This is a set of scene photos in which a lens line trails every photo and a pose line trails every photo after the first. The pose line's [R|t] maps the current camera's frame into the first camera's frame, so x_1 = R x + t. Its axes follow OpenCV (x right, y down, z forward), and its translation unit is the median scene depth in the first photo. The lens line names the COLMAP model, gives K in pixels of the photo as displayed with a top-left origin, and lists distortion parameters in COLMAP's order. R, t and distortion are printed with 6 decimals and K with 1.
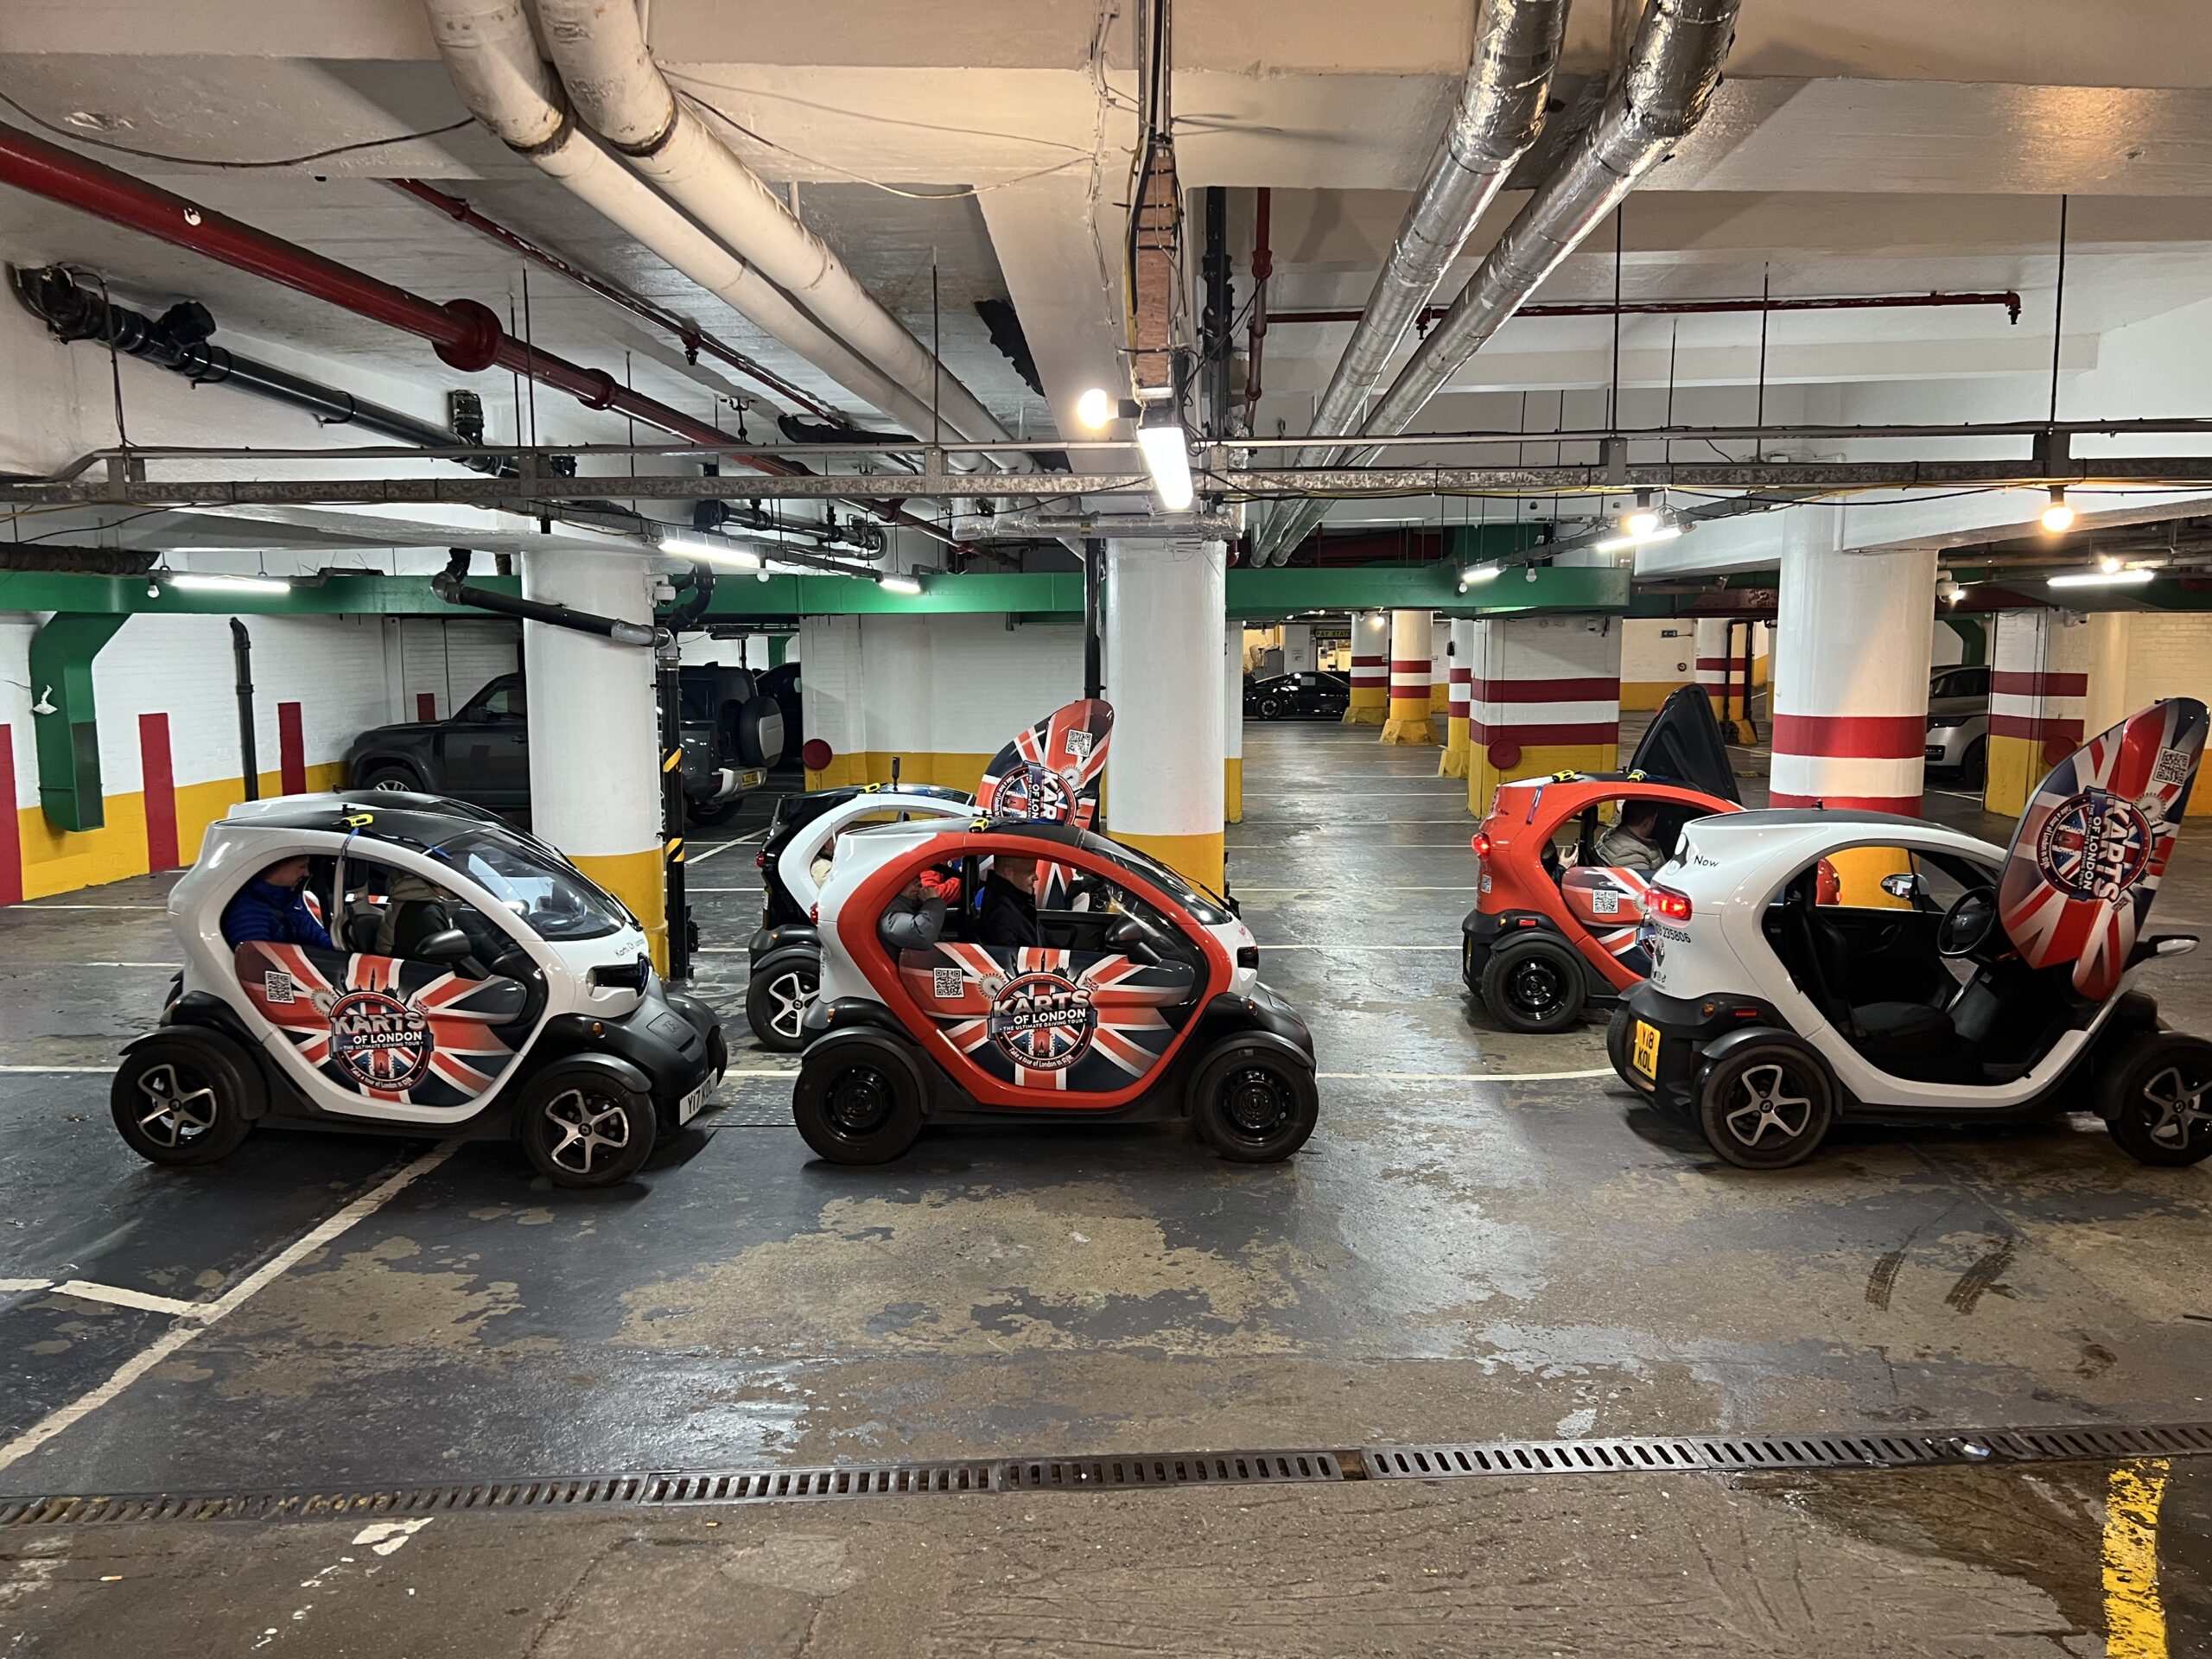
lens RADIAL K [[1675.1, 0, 1095.1], [0, 1675.1, 826.1], [0, 0, 1]] dist [0.047667, -0.049666]
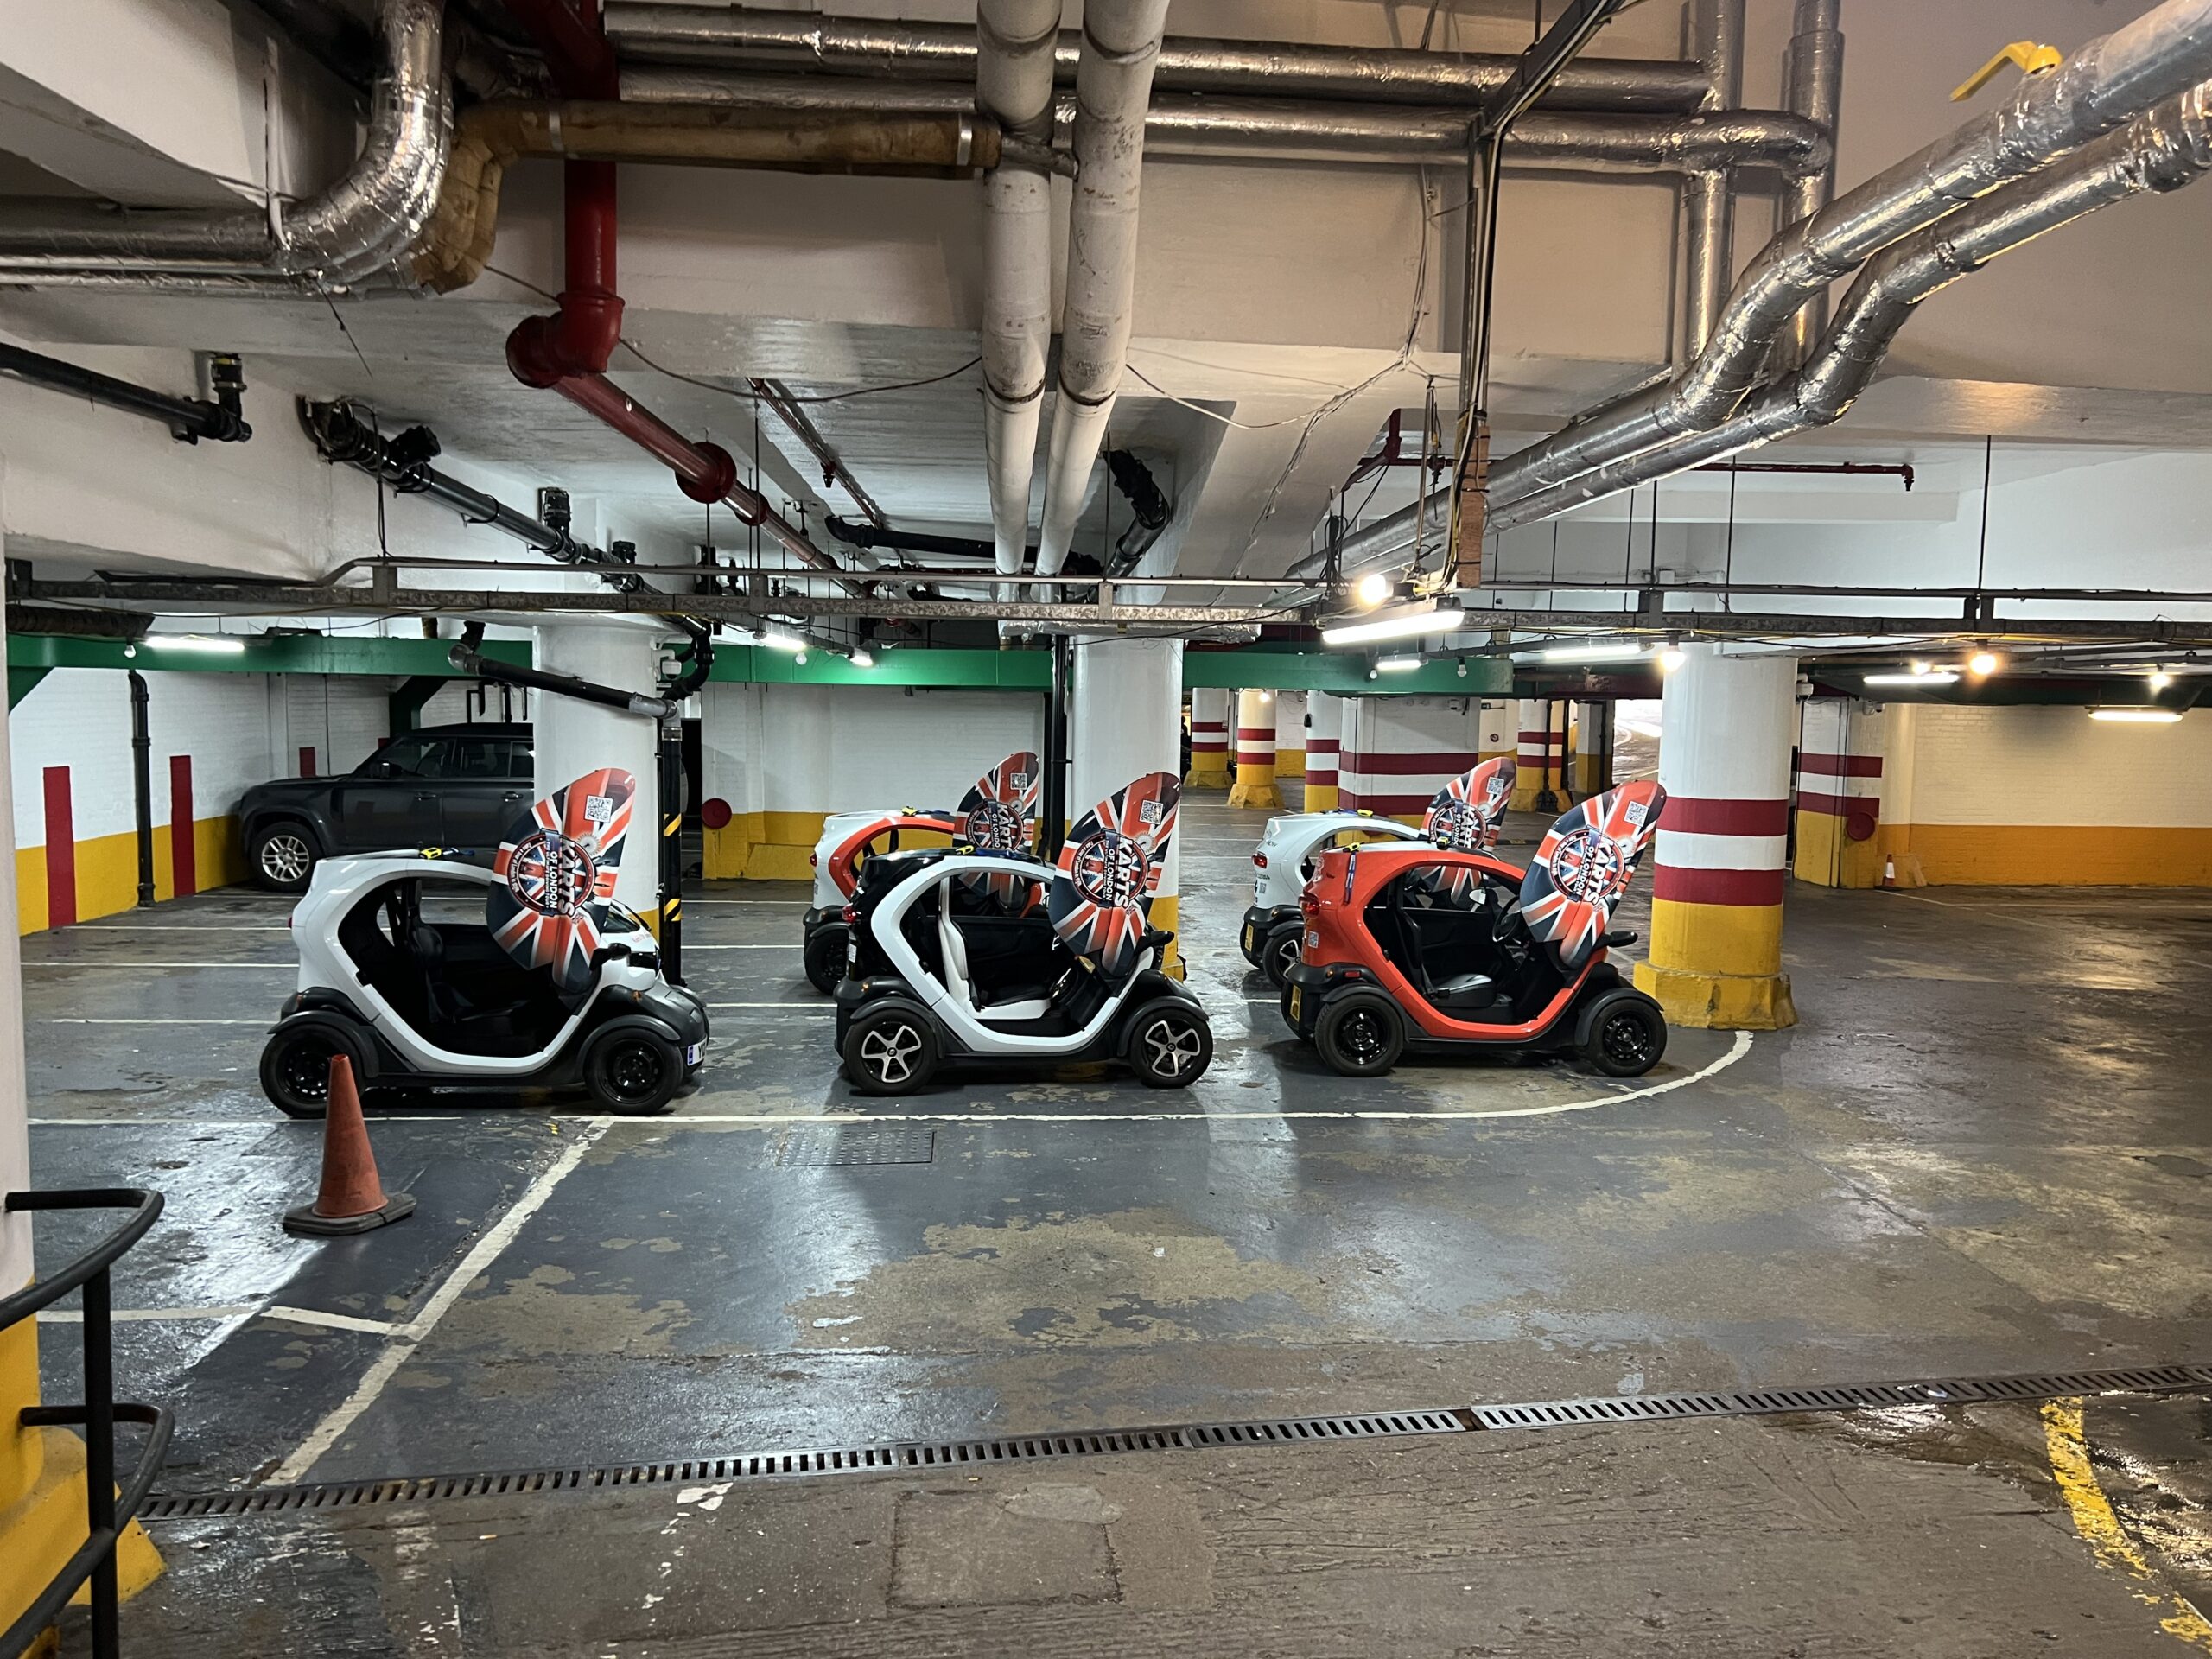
lens RADIAL K [[1675.1, 0, 1111.4], [0, 1675.1, 835.1], [0, 0, 1]] dist [0.047667, -0.049666]
pose [[0.992343, 0.011102, 0.123009, -0.174549], [-0.007589, 0.999551, -0.028988, -0.006878], [-0.123275, 0.027833, 0.991982, -0.133951]]
